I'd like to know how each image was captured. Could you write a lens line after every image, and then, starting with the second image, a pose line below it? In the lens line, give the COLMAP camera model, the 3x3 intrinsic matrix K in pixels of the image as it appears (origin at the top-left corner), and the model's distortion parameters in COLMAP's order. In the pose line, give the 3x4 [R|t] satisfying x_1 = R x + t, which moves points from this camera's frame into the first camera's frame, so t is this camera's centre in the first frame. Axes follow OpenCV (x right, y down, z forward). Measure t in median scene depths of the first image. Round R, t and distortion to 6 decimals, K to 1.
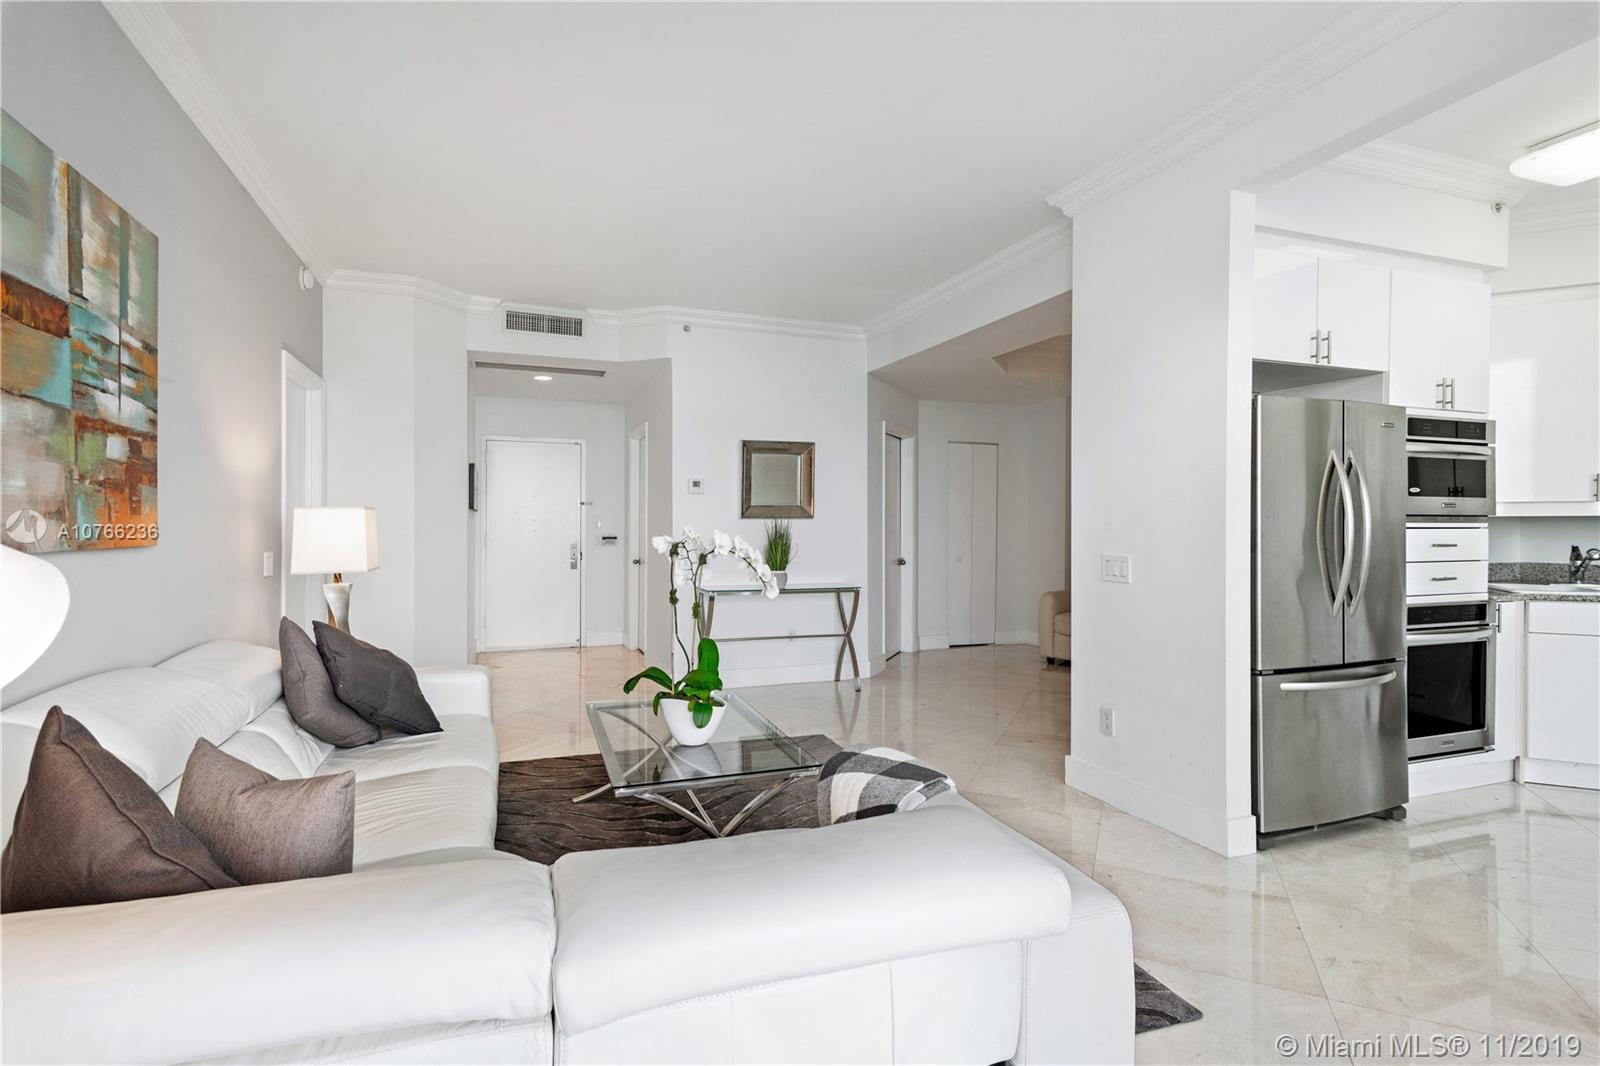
lens RADIAL K [[789.2, 0, 797.0], [0, 789.2, 533.6], [0, 0, 1]] dist [0.008074, -0.001714]
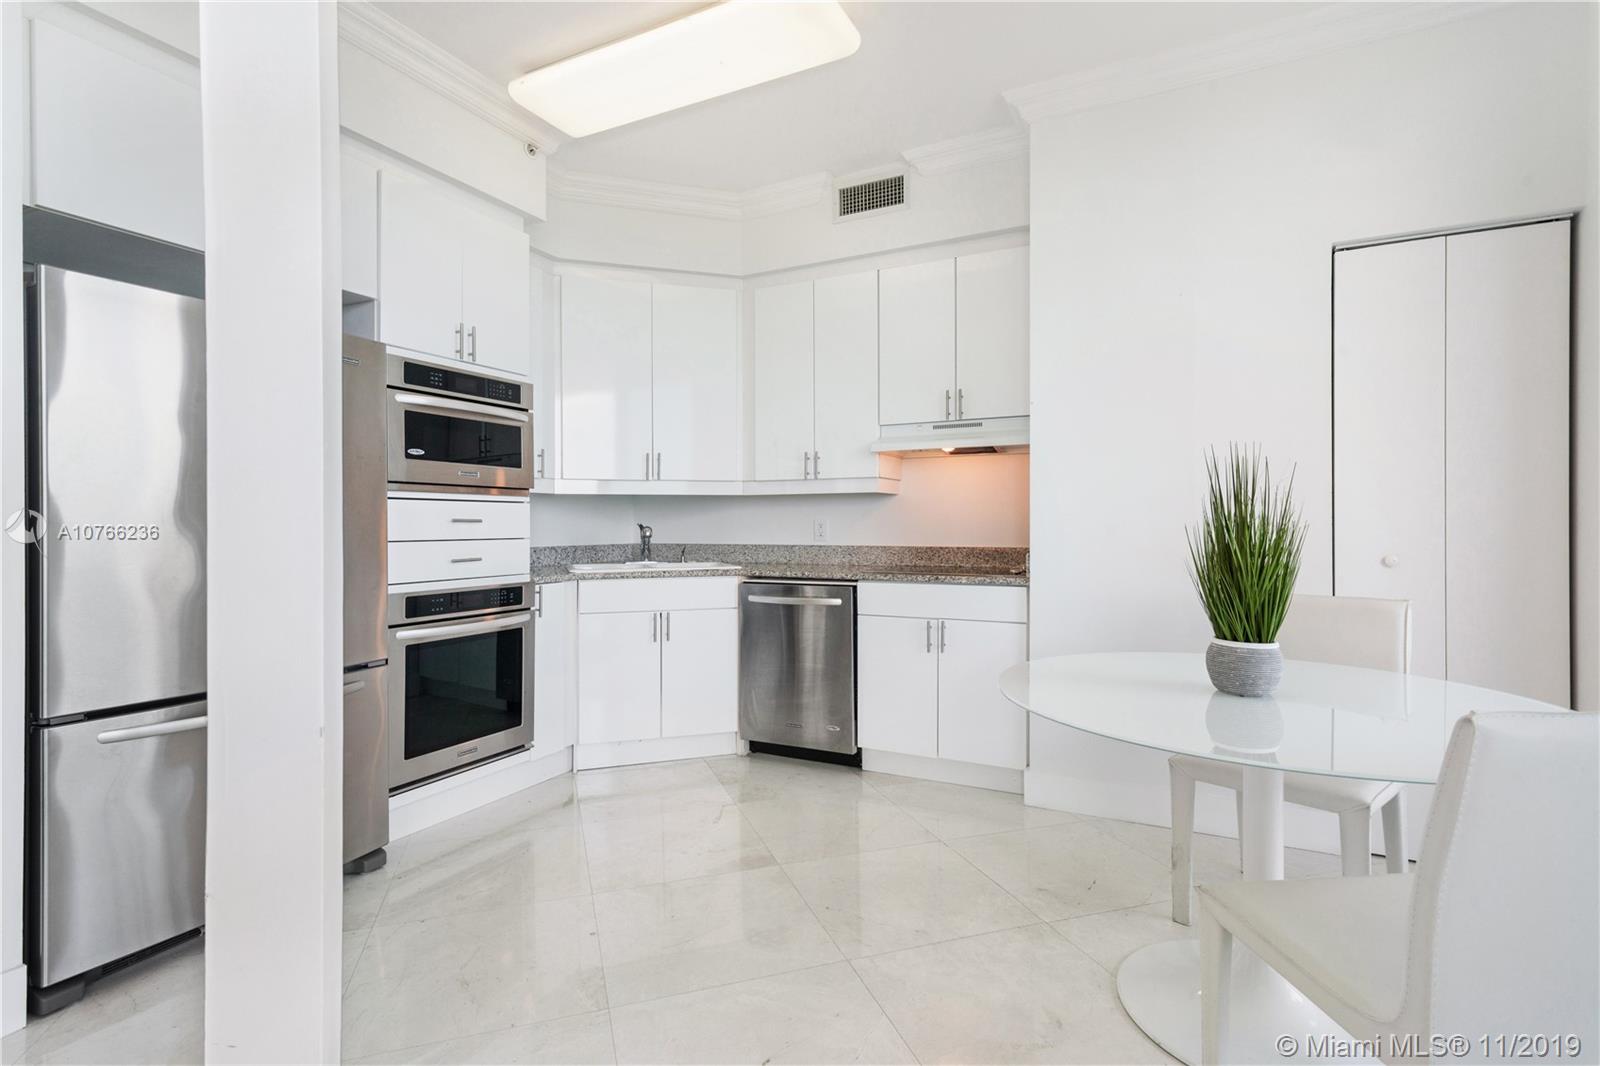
lens RADIAL K [[789.2, 0, 803.2], [0, 789.2, 528.0], [0, 0, 1]] dist [0.008074, -0.001714]
pose [[0.724806, -0.001992, 0.688950, 0.483692], [0.003382, 0.999994, -0.000667, 0.023825], [-0.688945, 0.002814, 0.724808, 0.130849]]
